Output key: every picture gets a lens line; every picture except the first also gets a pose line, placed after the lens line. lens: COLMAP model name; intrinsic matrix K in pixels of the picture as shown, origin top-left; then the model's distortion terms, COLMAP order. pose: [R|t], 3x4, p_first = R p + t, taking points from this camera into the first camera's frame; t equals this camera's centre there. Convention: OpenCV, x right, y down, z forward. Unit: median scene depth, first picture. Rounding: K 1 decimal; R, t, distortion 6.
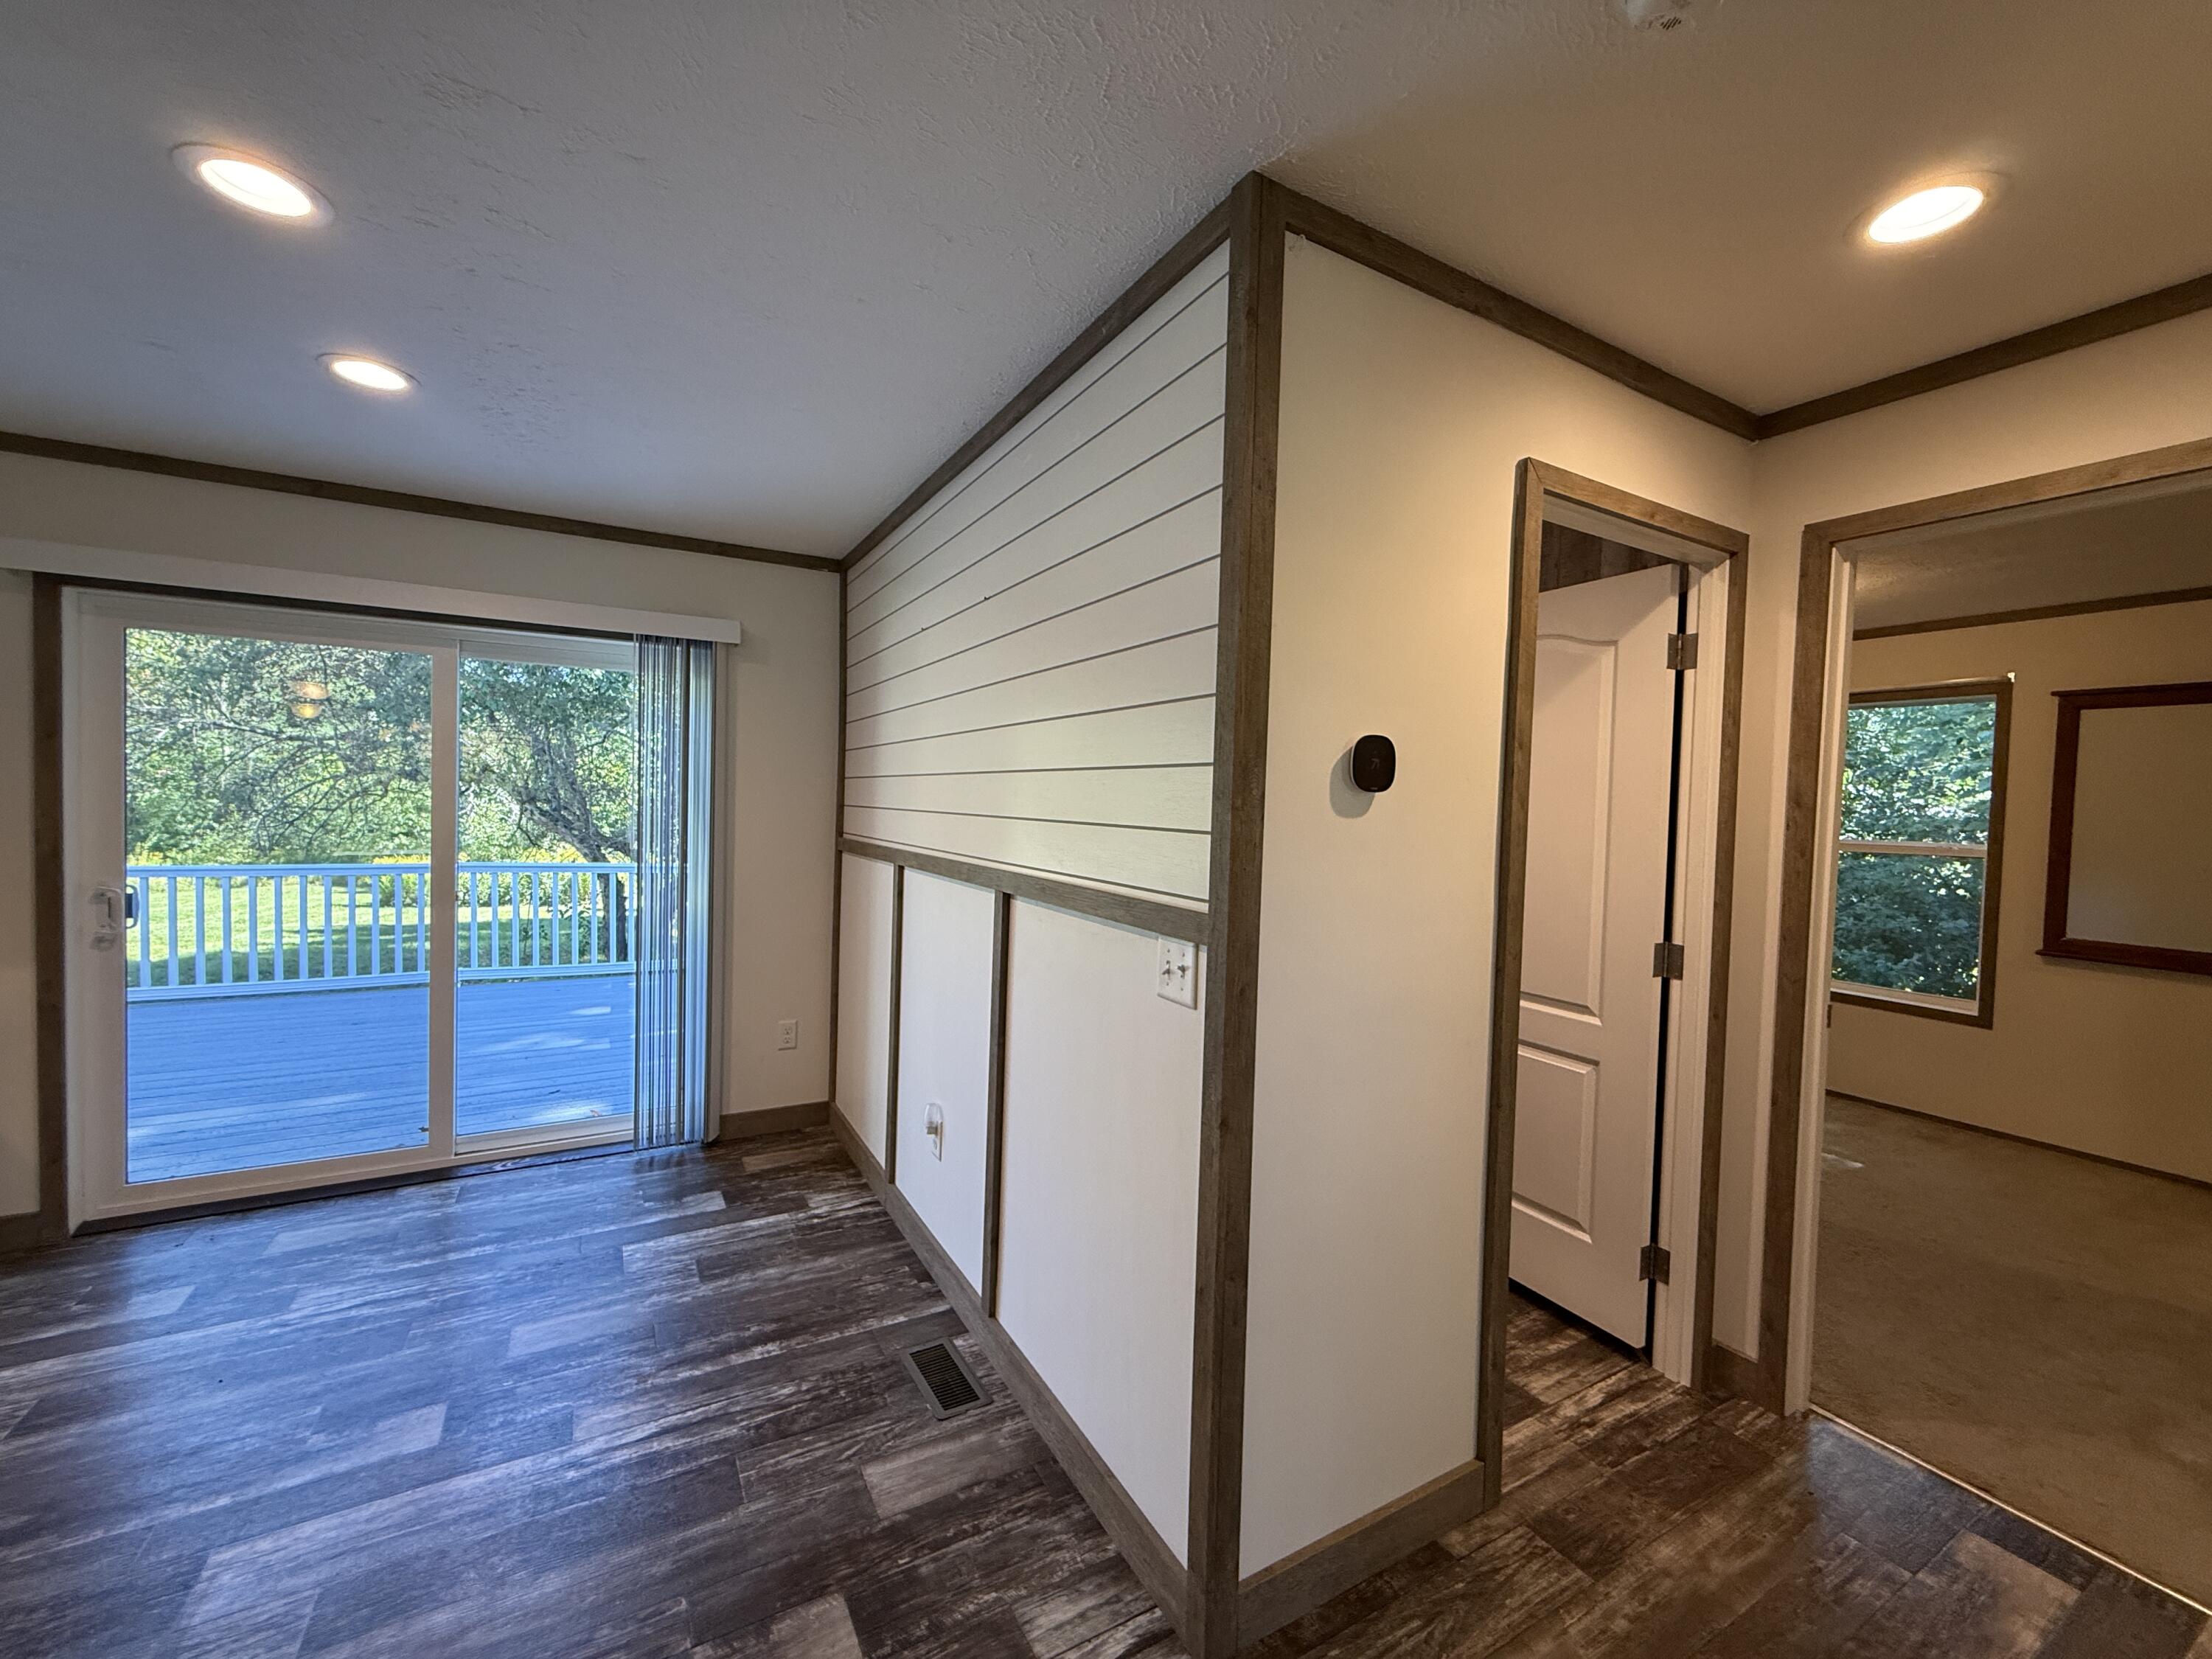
lens RADIAL K [[887.8, 0, 1109.2], [0, 887.8, 831.7], [0, 0, 1]] dist [0.000102, -0.000130]
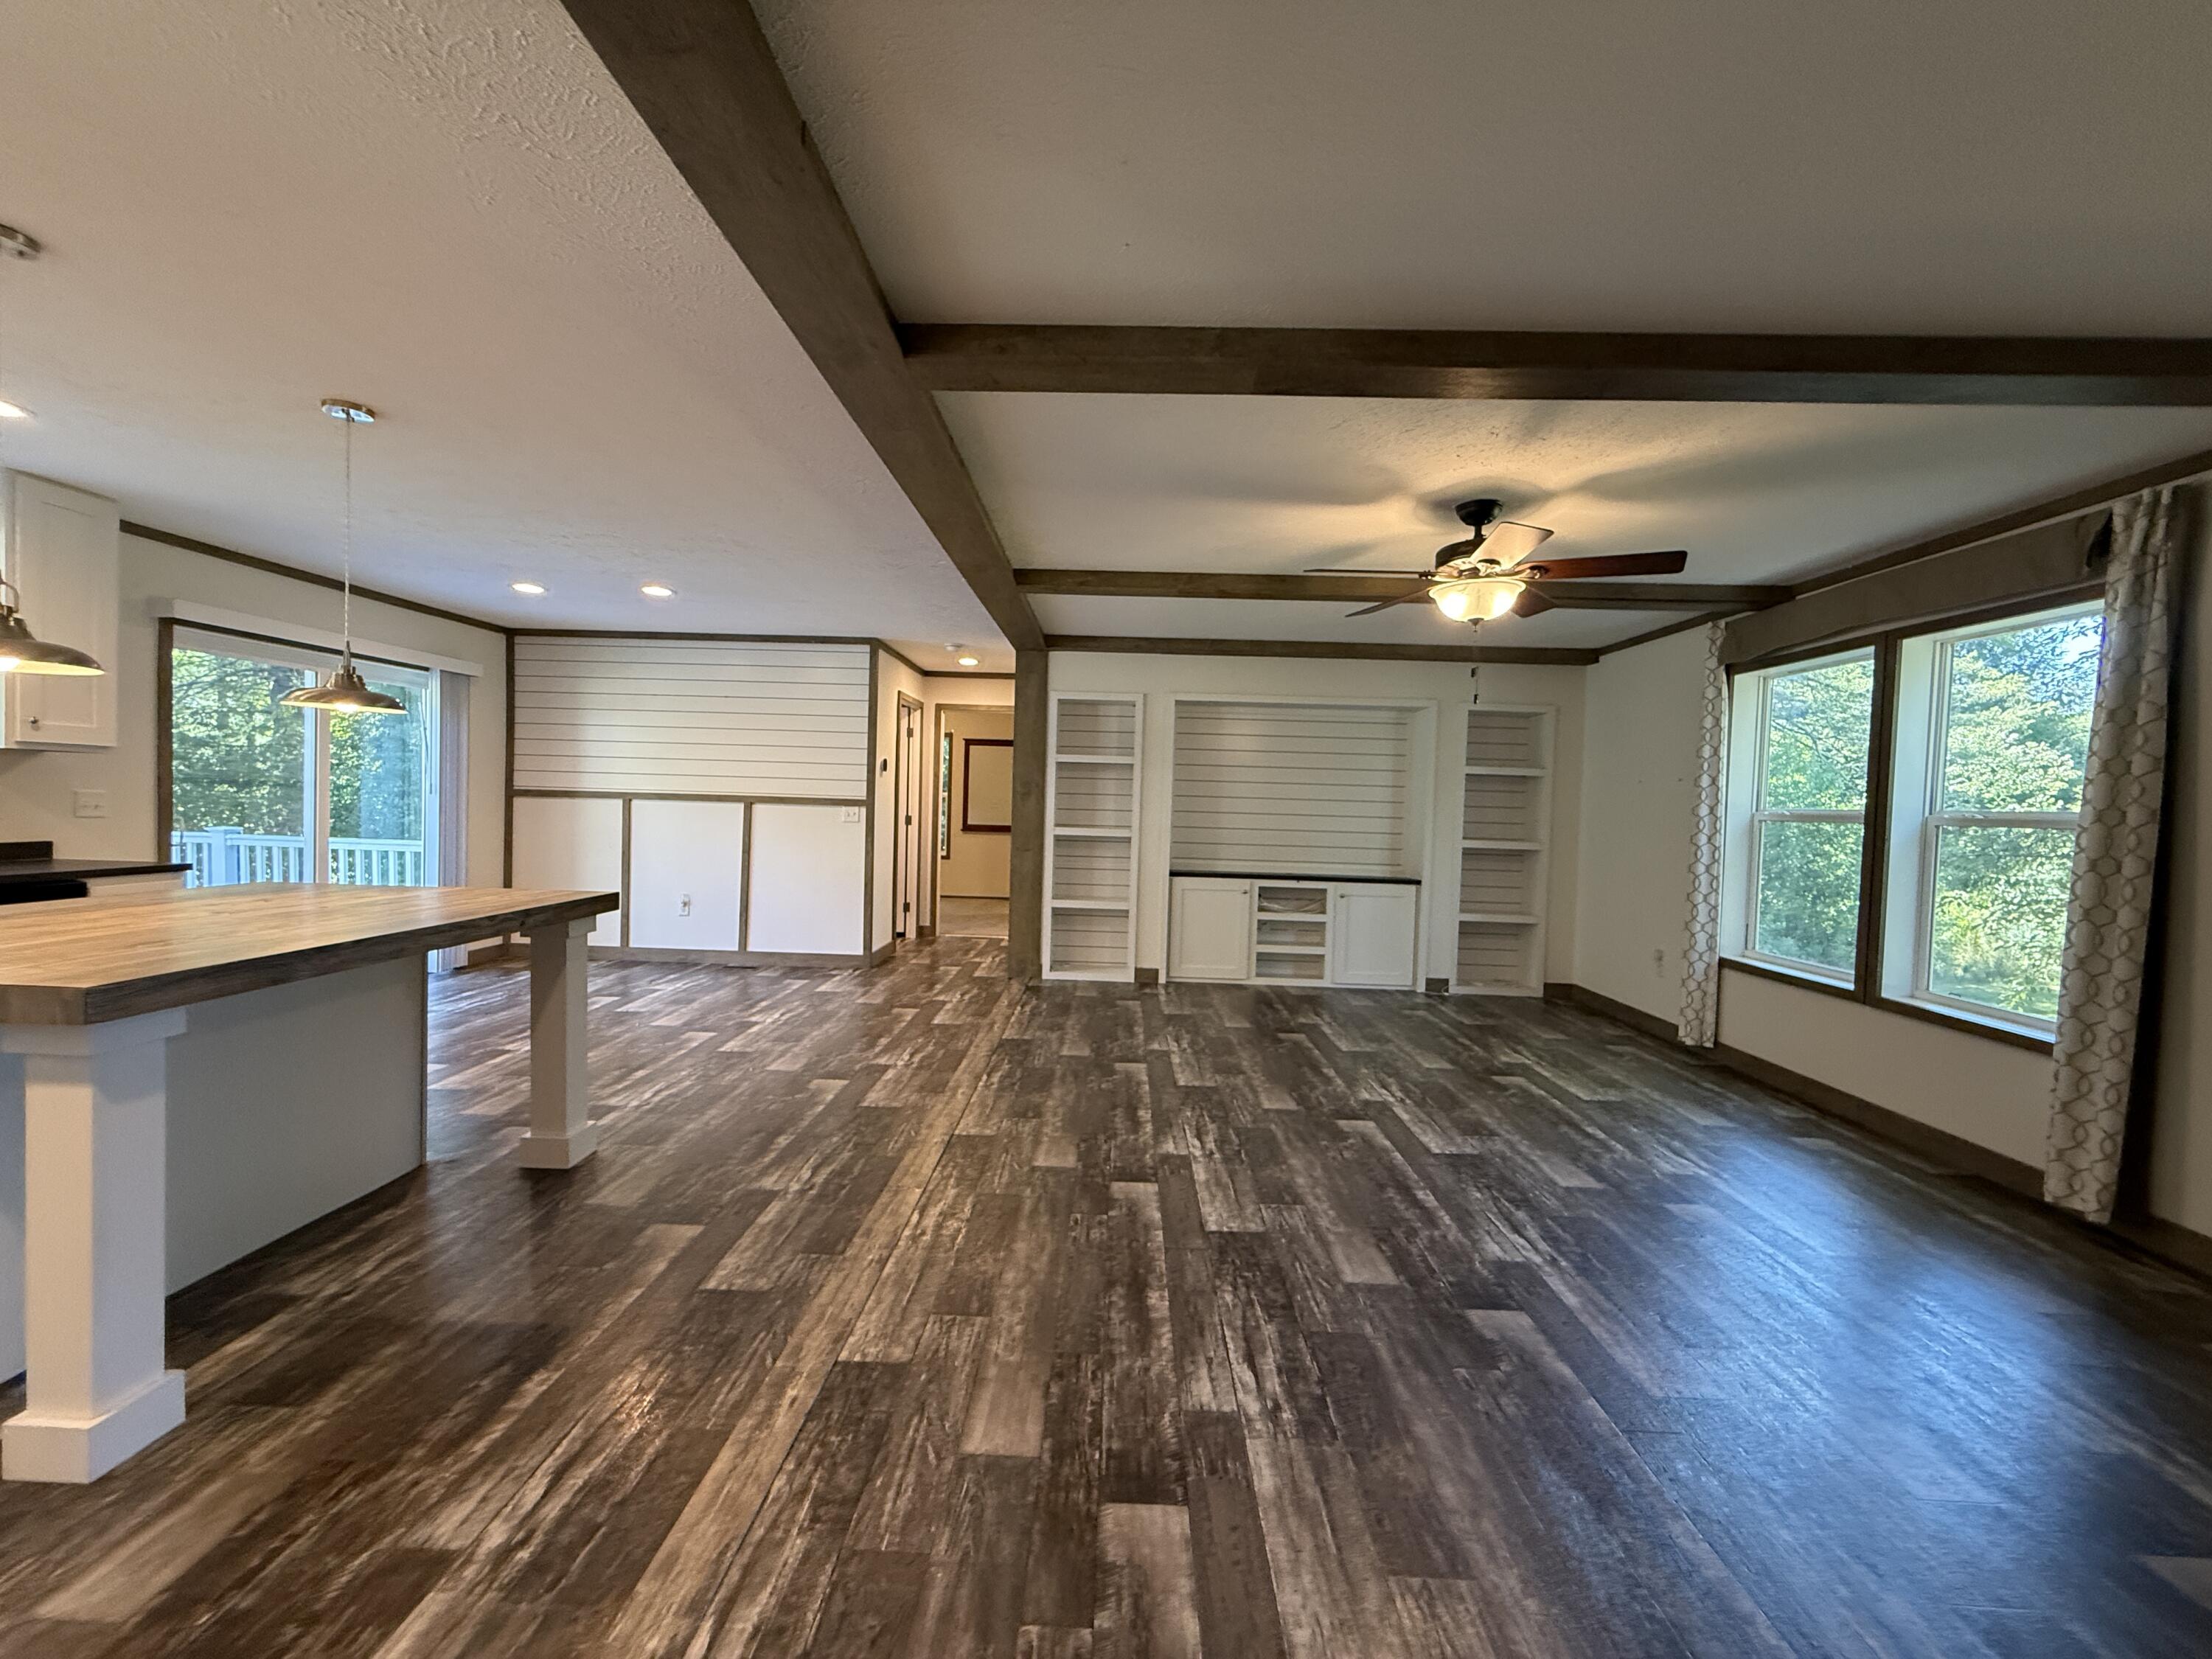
lens RADIAL K [[887.8, 0, 1109.2], [0, 887.8, 831.7], [0, 0, 1]] dist [0.000102, -0.000130]
pose [[0.512672, -0.040813, 0.857614, -1.957271], [0.014191, 0.999136, 0.039065, 0.063991], [-0.858467, -0.007857, 0.512808, -1.471961]]
